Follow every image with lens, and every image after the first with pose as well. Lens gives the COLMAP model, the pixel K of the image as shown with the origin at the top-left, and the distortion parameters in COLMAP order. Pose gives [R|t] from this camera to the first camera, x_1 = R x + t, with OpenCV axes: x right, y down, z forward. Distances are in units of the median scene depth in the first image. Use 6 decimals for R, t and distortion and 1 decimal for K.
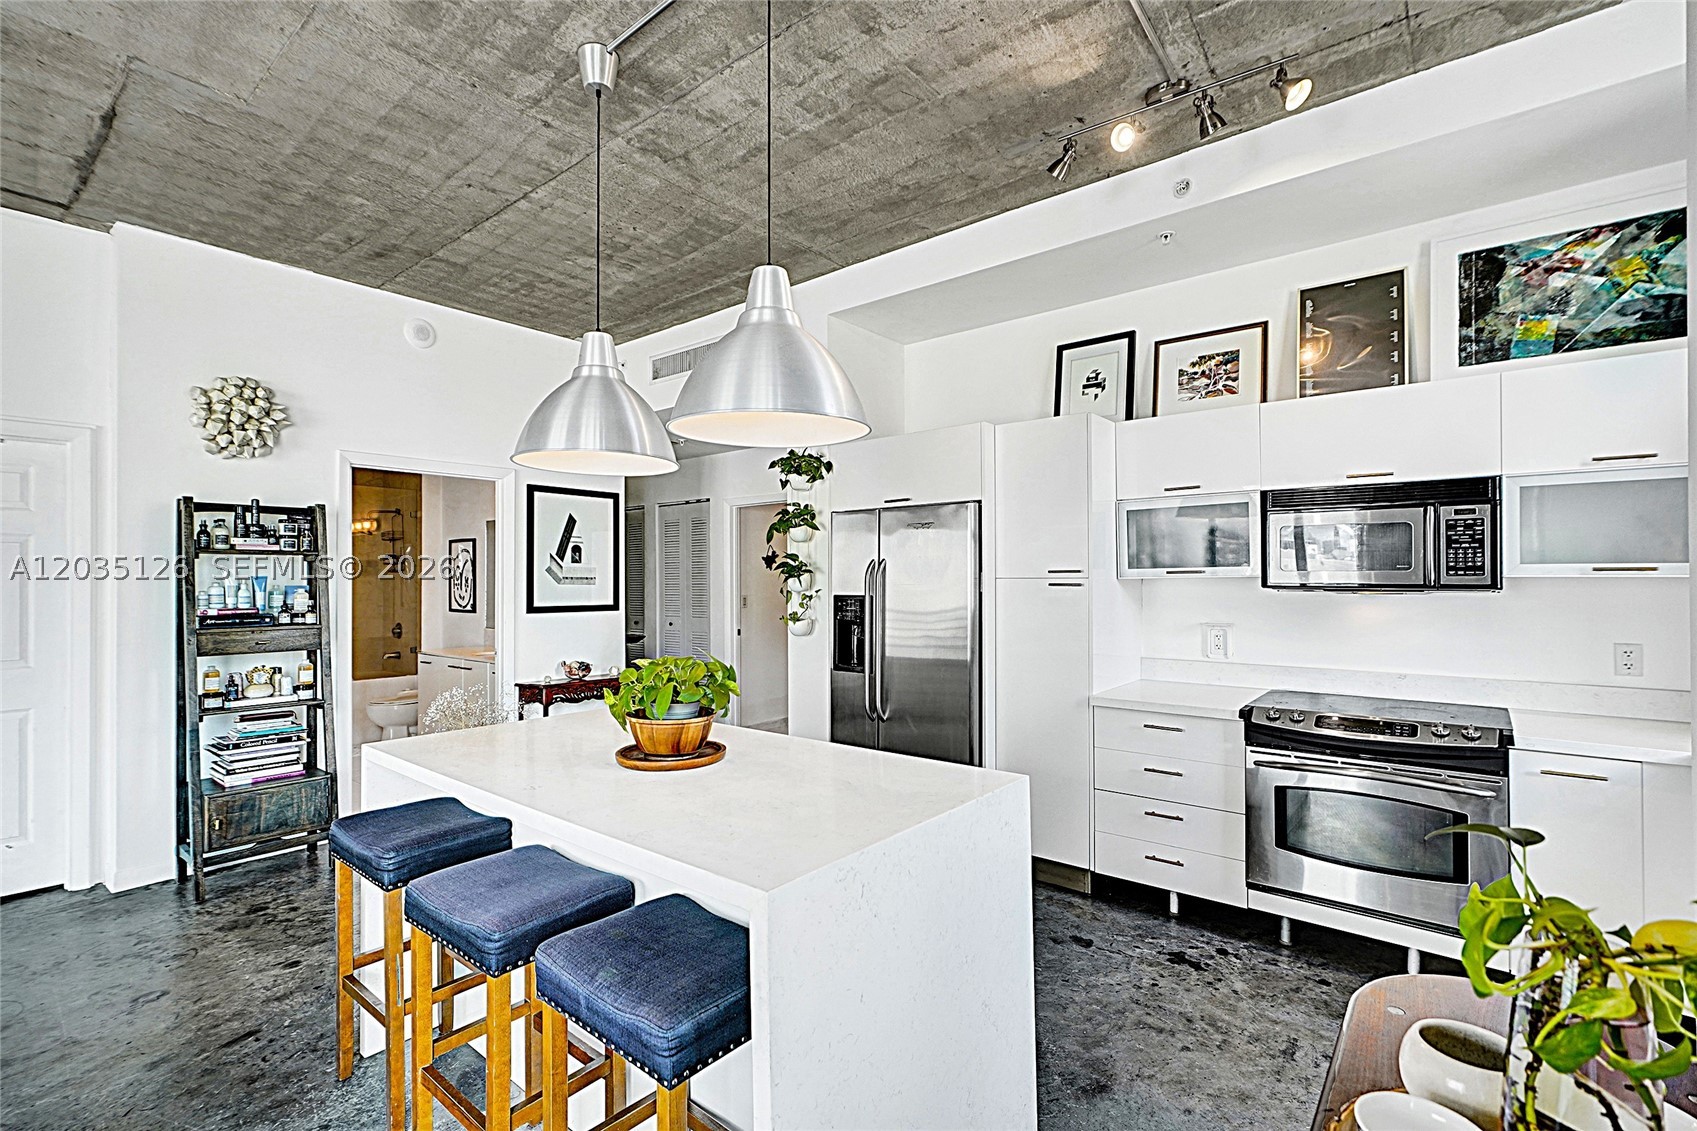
lens RADIAL K [[760.0, 0, 847.2], [0, 760.0, 571.9], [0, 0, 1]] dist [-0.021605, 0.006860]
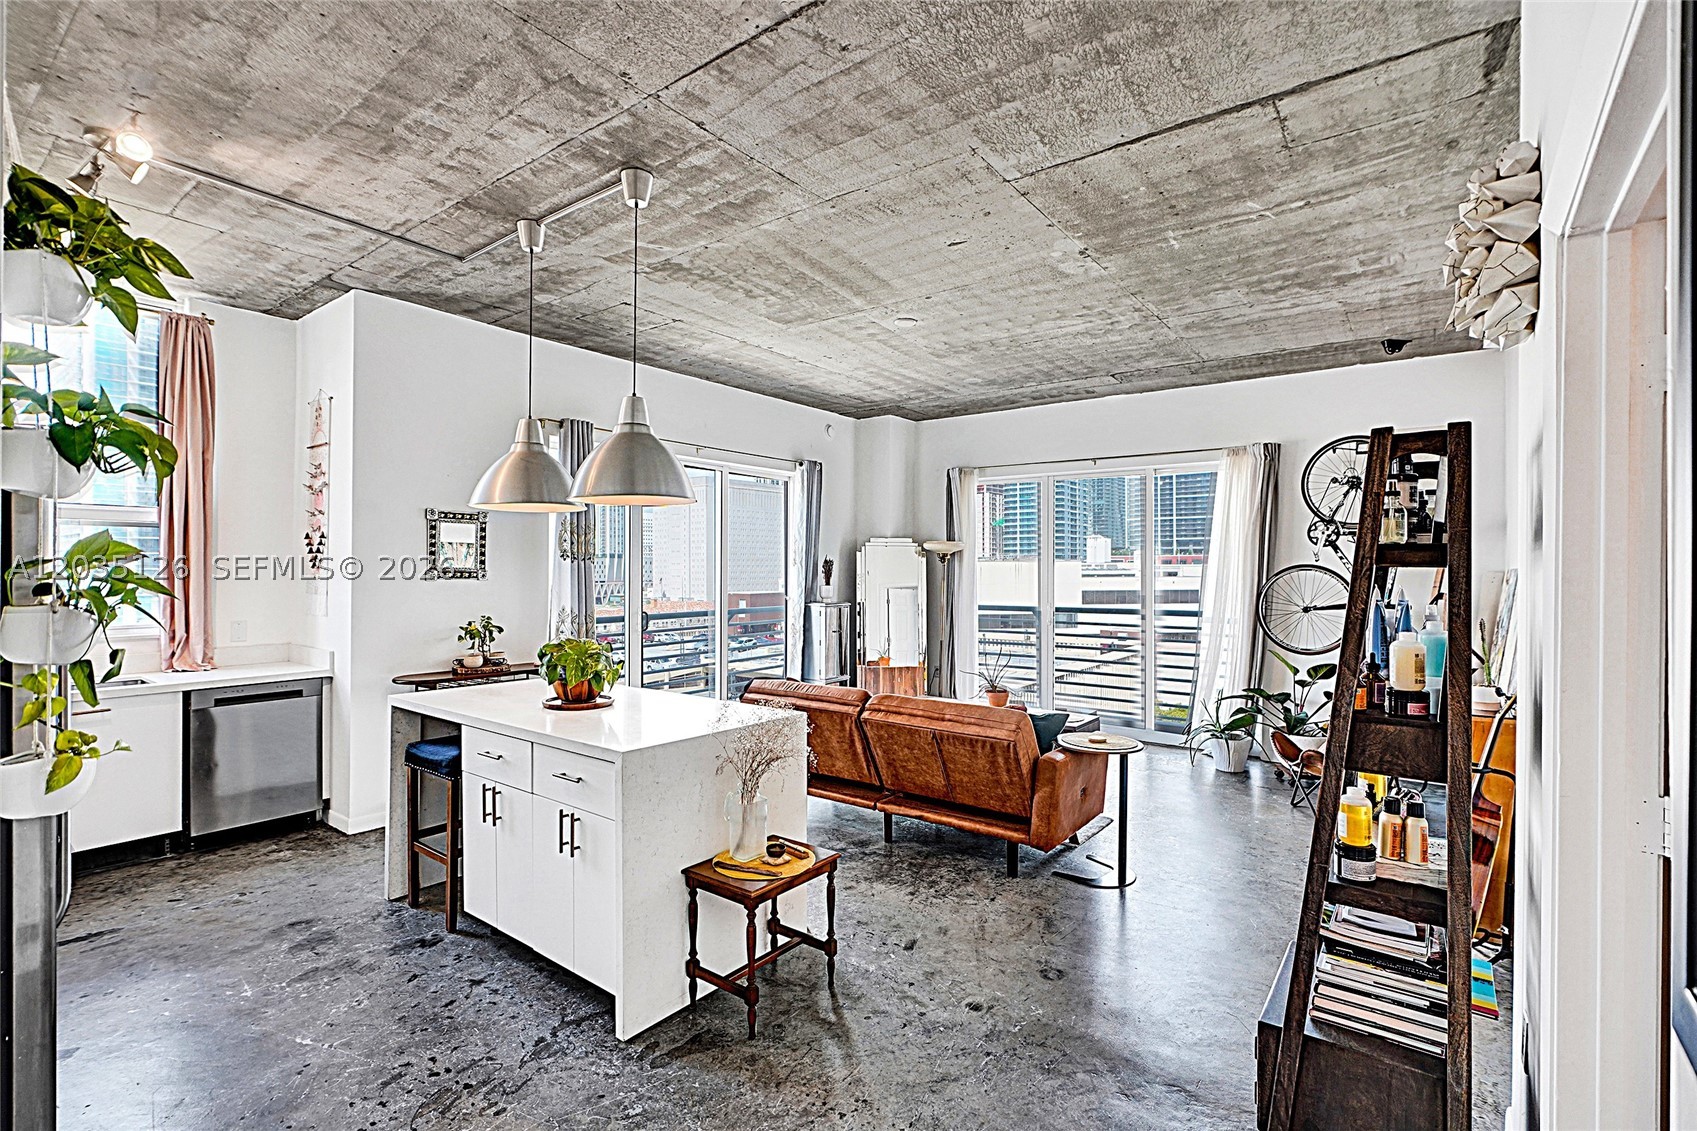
lens RADIAL K [[788.0, 0, 840.4], [0, 788.0, 569.2], [0, 0, 1]] dist [-0.020913, 0.011082]
pose [[-0.999742, -0.000885, -0.022692, -0.537974], [-0.000702, 0.999967, -0.008105, -0.015613], [0.022699, -0.008087, -0.999710, 1.938225]]
